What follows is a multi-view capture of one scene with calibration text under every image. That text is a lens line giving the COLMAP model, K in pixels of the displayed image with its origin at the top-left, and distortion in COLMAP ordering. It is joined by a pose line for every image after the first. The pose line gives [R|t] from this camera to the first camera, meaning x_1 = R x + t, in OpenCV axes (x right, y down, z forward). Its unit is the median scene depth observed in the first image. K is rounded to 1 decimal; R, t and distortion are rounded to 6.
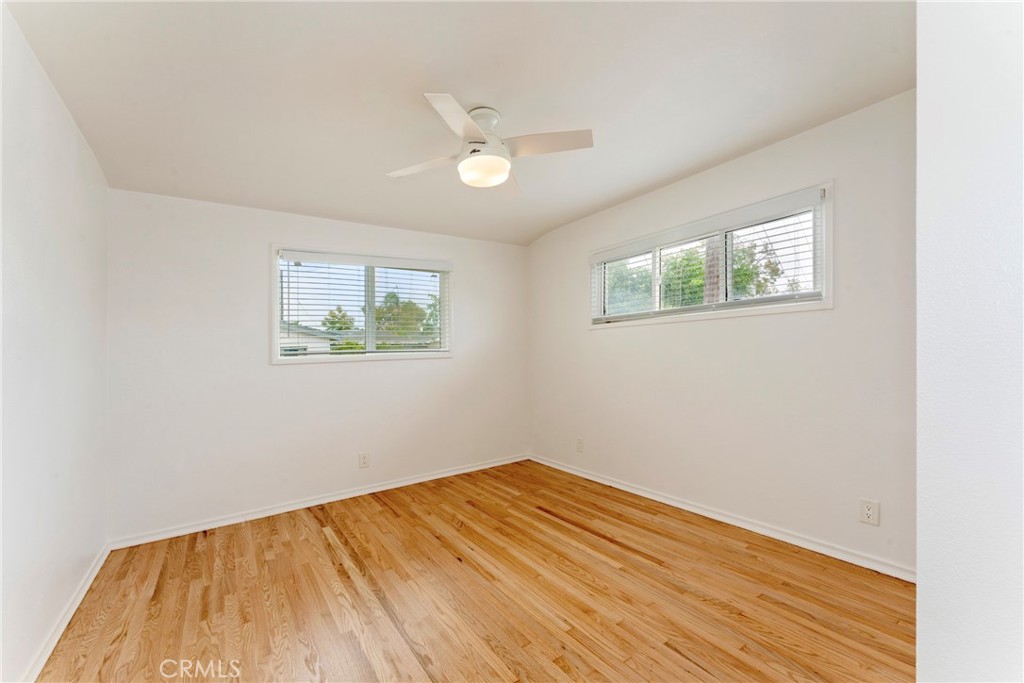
lens RADIAL K [[422.1, 0, 517.4], [0, 422.1, 349.1], [0, 0, 1]] dist [0.001040, 0.000077]
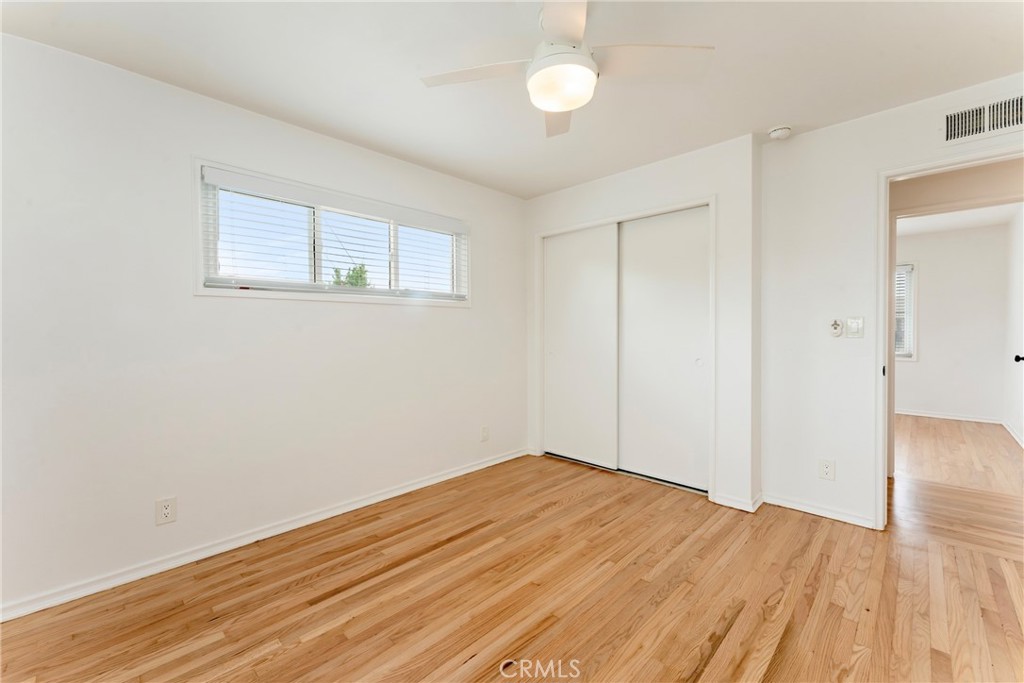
lens RADIAL K [[416.7, 0, 512.0], [0, 416.7, 341.5], [0, 0, 1]] dist [0.002367, -0.000101]
pose [[-0.175951, 0.007456, 0.984371, -0.620490], [0.007291, 0.999954, -0.006270, 0.030248], [-0.984372, 0.006073, -0.175998, 0.927624]]
